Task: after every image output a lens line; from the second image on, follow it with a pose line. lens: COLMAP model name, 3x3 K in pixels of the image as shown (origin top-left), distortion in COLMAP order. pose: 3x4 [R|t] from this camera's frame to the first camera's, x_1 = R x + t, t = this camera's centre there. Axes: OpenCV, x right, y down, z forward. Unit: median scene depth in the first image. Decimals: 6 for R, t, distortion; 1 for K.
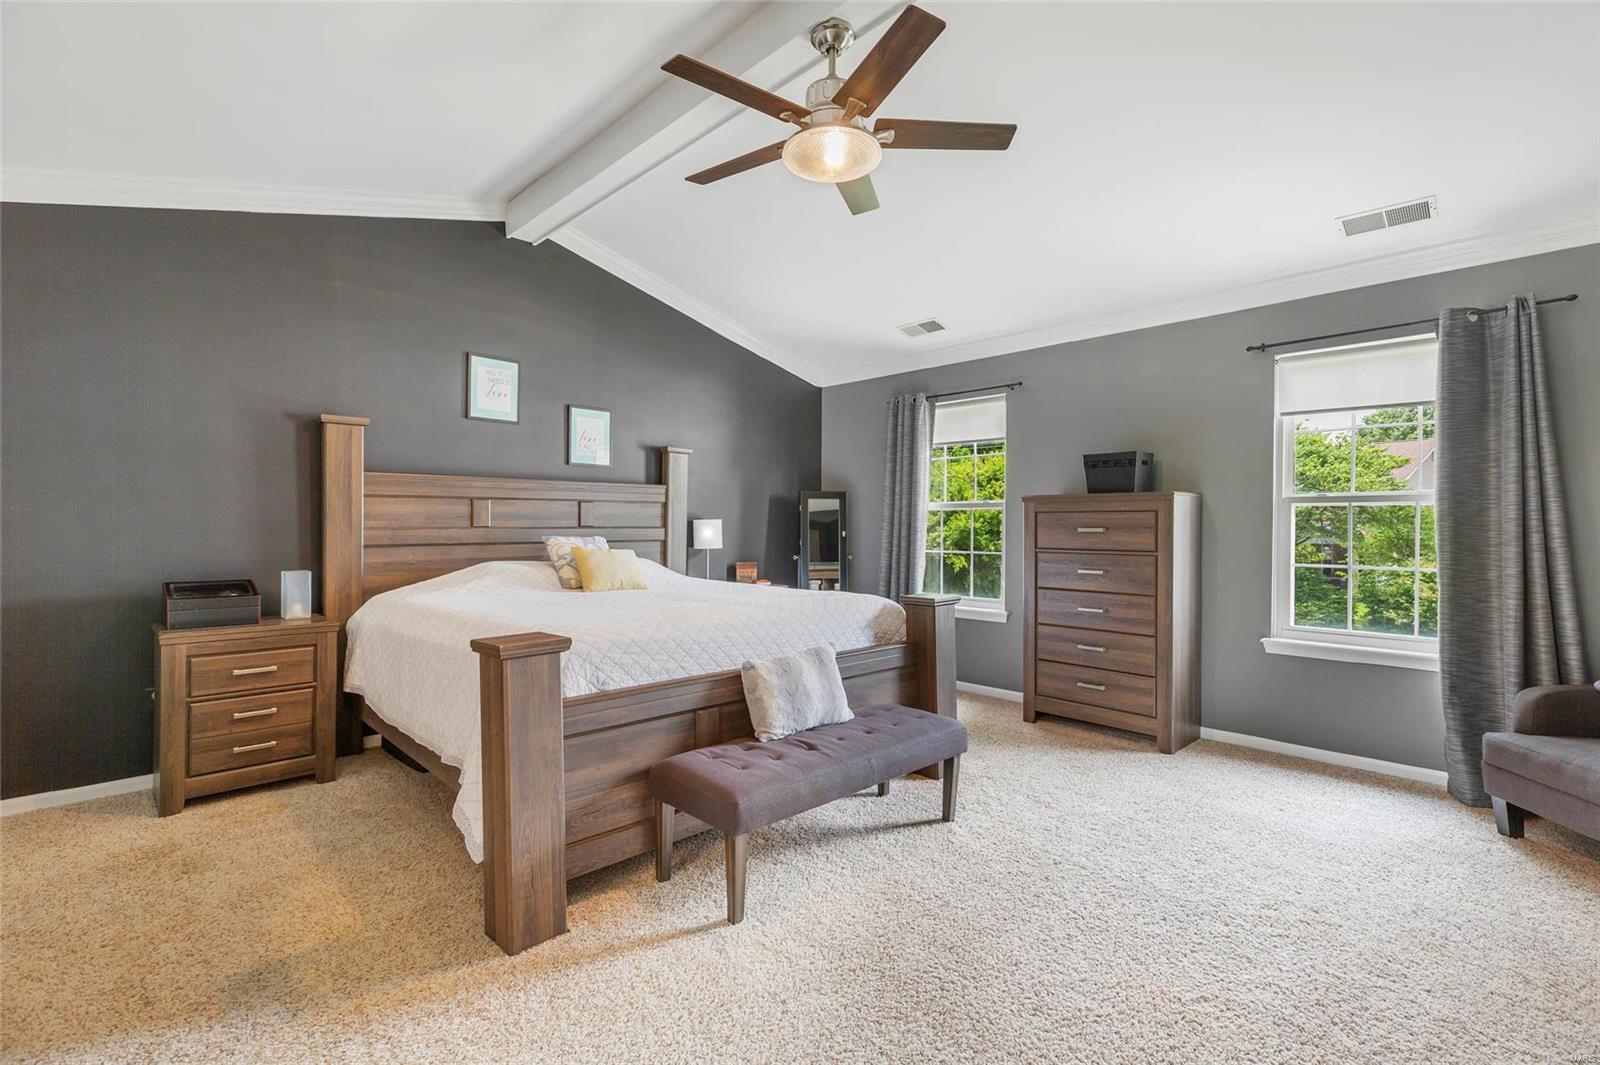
lens RADIAL K [[732.3, 0, 801.6], [0, 732.3, 534.0], [0, 0, 1]] dist [0.003365, 0.000087]
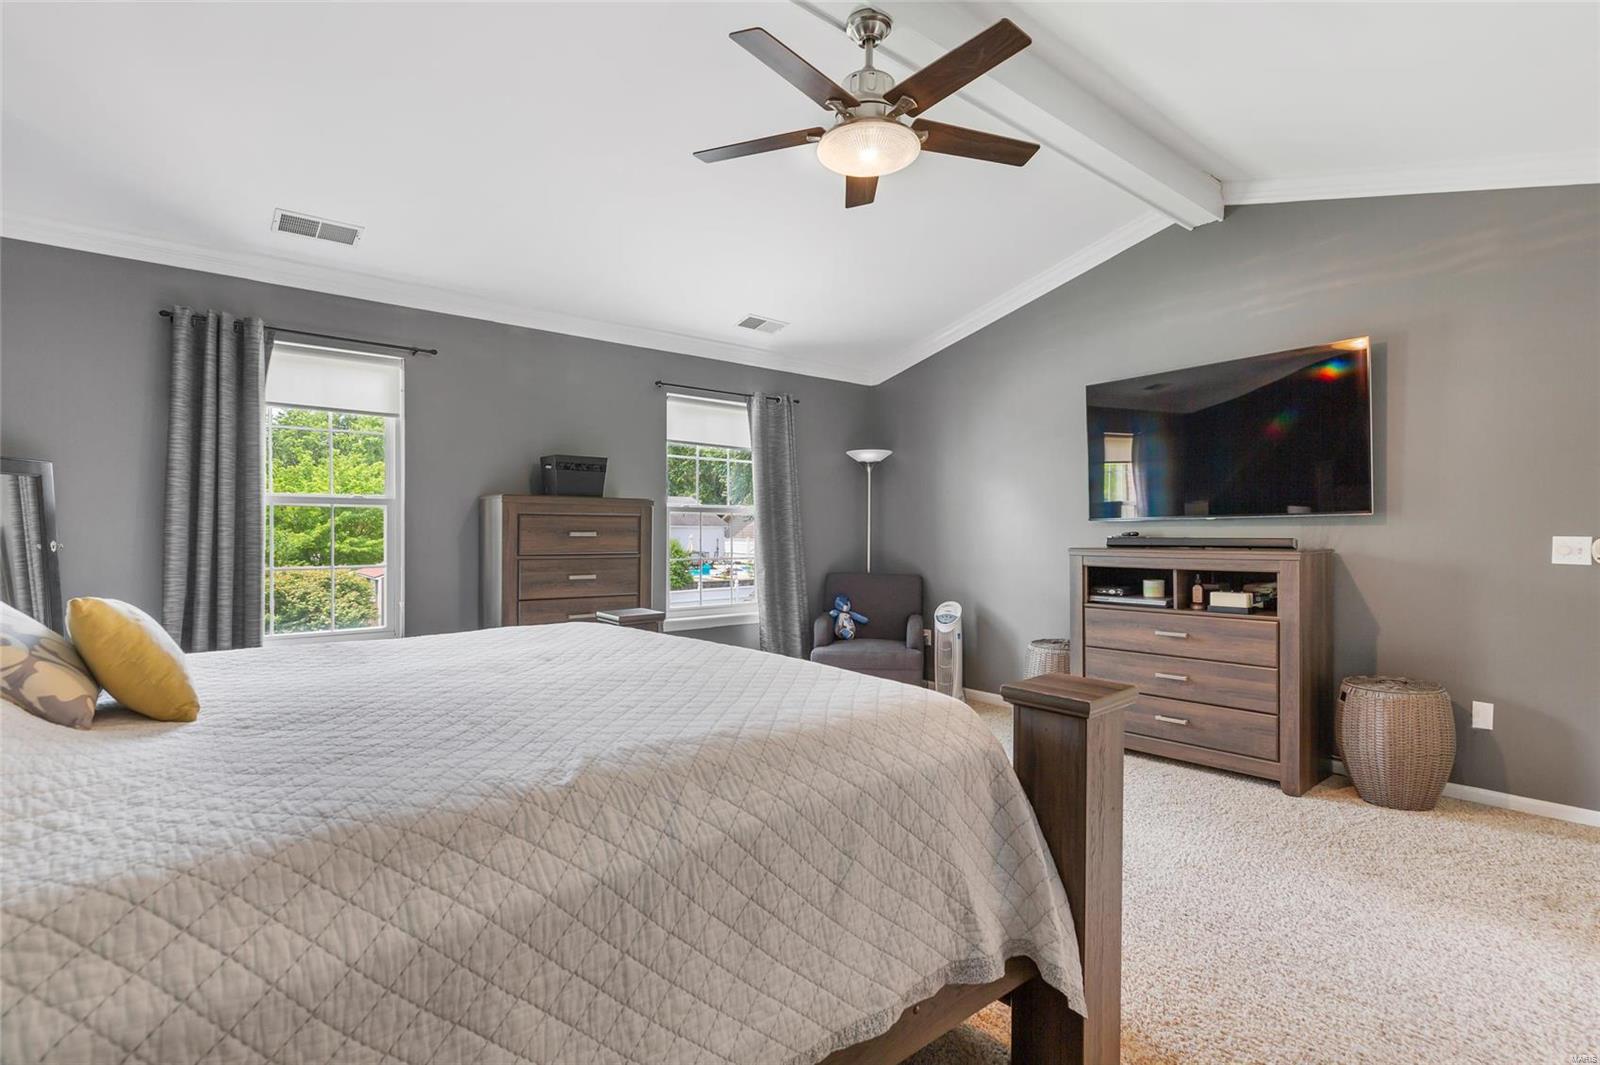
lens RADIAL K [[764.6, 0, 803.1], [0, 764.6, 525.8], [0, 0, 1]] dist [-0.005175, -0.000342]
pose [[0.074168, -0.000705, 0.997246, -0.497564], [0.007543, 0.999972, 0.000146, -0.012088], [-0.997217, 0.007511, 0.074171, 0.526139]]
